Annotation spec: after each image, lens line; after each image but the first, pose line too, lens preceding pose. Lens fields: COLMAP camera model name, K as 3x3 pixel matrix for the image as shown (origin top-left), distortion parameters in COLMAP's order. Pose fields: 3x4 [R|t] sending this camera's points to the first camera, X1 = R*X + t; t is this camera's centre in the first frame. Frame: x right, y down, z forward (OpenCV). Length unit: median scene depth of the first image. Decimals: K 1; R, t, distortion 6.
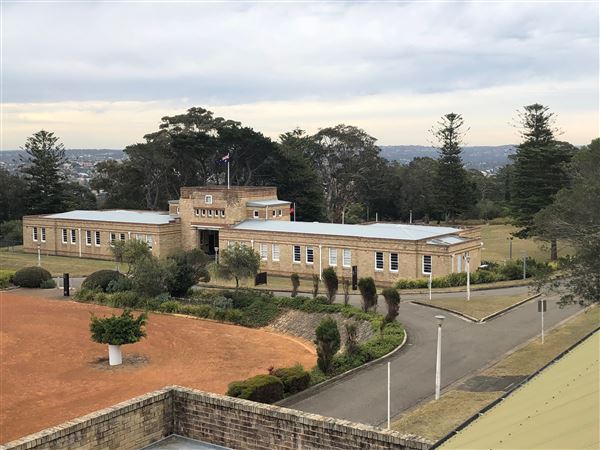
lens RADIAL K [[810.8, 0, 302.5], [0, 810.8, 218.7], [0, 0, 1]] dist [0.091354, 0.000000]
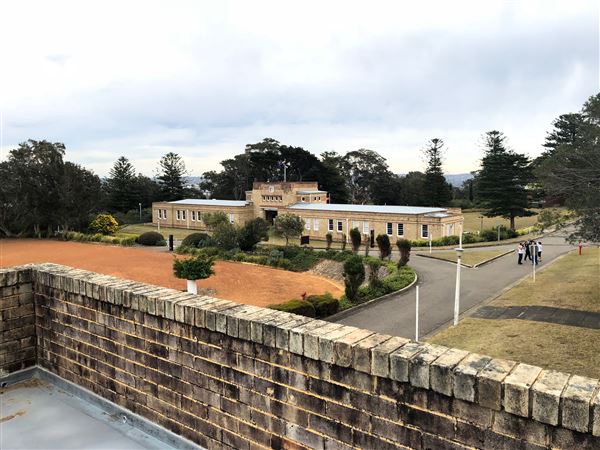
lens RADIAL K [[488.7, 0, 298.3], [0, 488.7, 214.6], [0, 0, 1]] dist [0.053514, -0.053932]
pose [[0.997025, 0.005309, -0.076891, 0.002246], [-0.005946, 0.999950, -0.008067, 0.035884], [0.076844, 0.008500, 0.997007, 0.146183]]
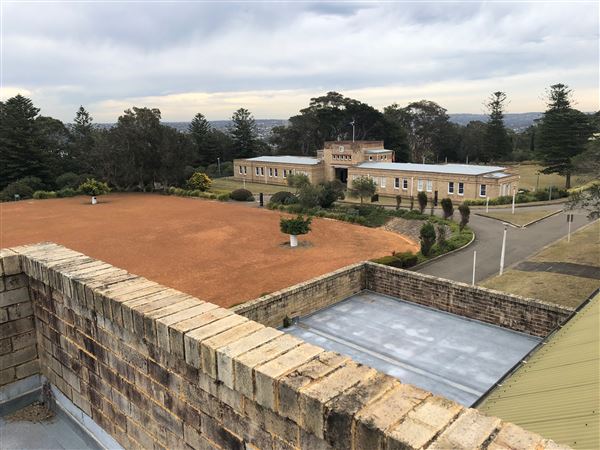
lens RADIAL K [[488.7, 0, 300.8], [0, 488.7, 221.3], [0, 0, 1]] dist [0.053514, -0.053932]
pose [[0.983960, 0.024249, -0.176733, -0.022966], [-0.002565, 0.992539, 0.121903, 0.000642], [0.178370, -0.119494, 0.976681, 0.002824]]
